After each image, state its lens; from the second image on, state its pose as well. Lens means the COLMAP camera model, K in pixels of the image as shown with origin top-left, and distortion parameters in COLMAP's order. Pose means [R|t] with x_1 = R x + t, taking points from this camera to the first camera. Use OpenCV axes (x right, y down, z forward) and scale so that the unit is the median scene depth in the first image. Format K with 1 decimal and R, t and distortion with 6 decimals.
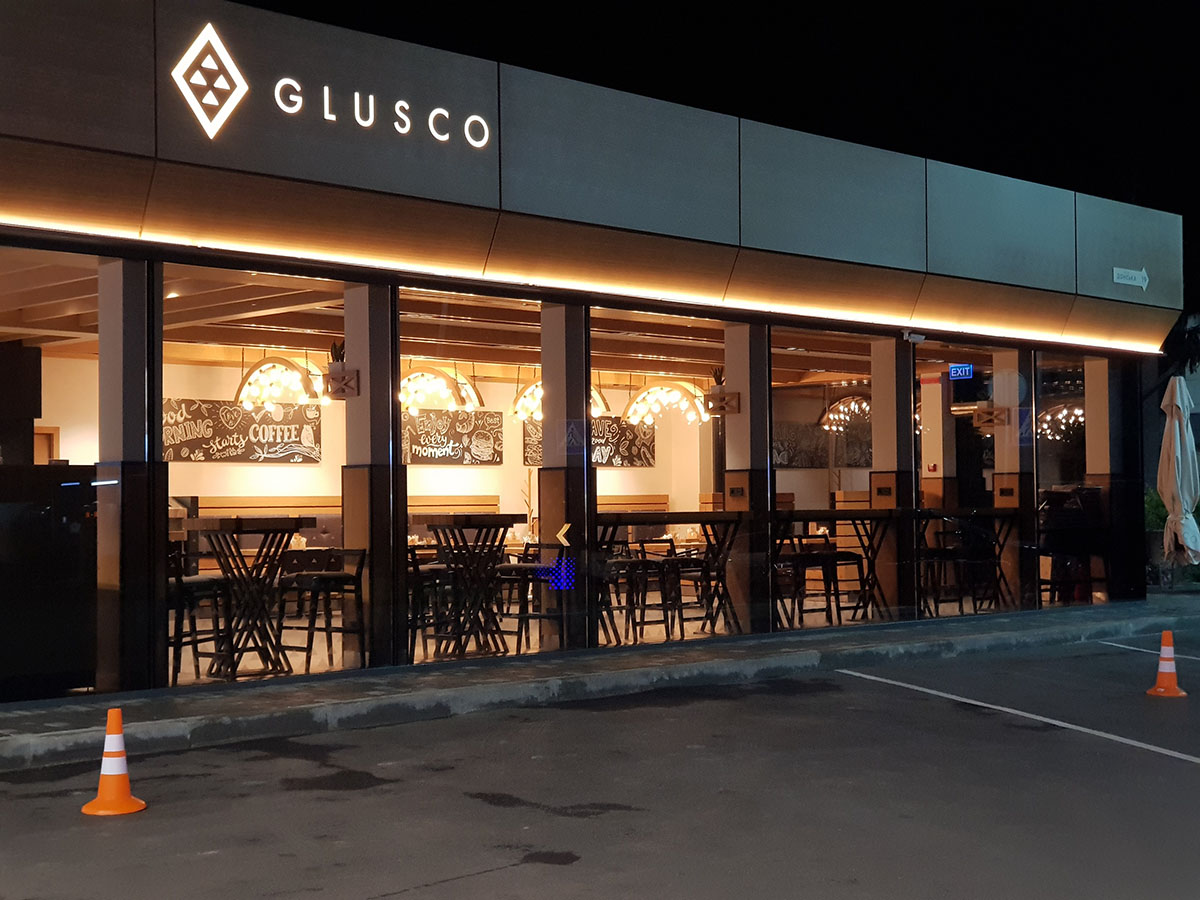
lens RADIAL K [[1810.0, 0, 600.0], [0, 1810.0, 450.0], [0, 0, 1]] dist [0.196720, -0.035859]
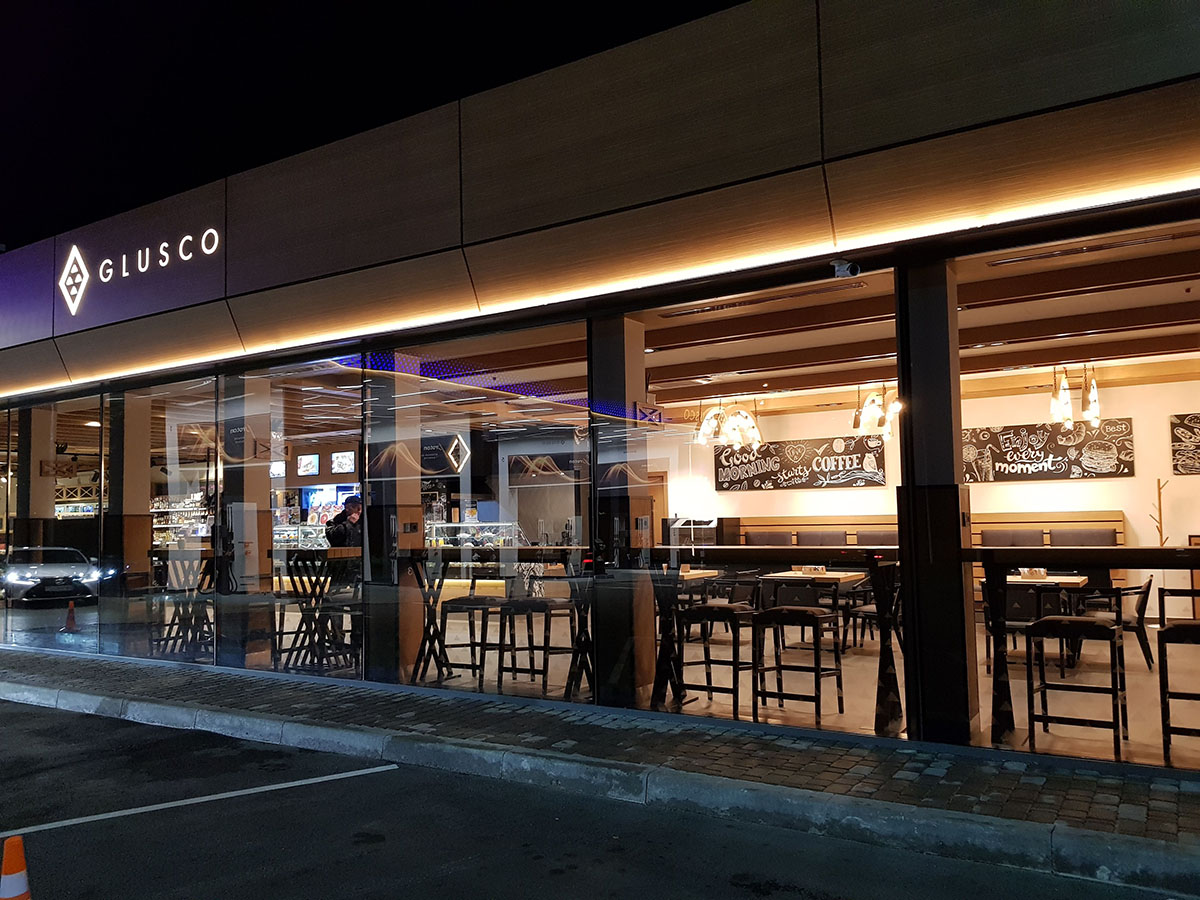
lens RADIAL K [[927.9, 0, 599.9], [0, 927.9, 470.5], [0, 0, 1]] dist [0.042641, -0.000485]
pose [[0.212197, -0.045745, -0.976156, 0.388728], [0.049221, 0.998136, -0.036076, 0.010311], [0.975986, -0.040392, 0.214054, 0.721064]]
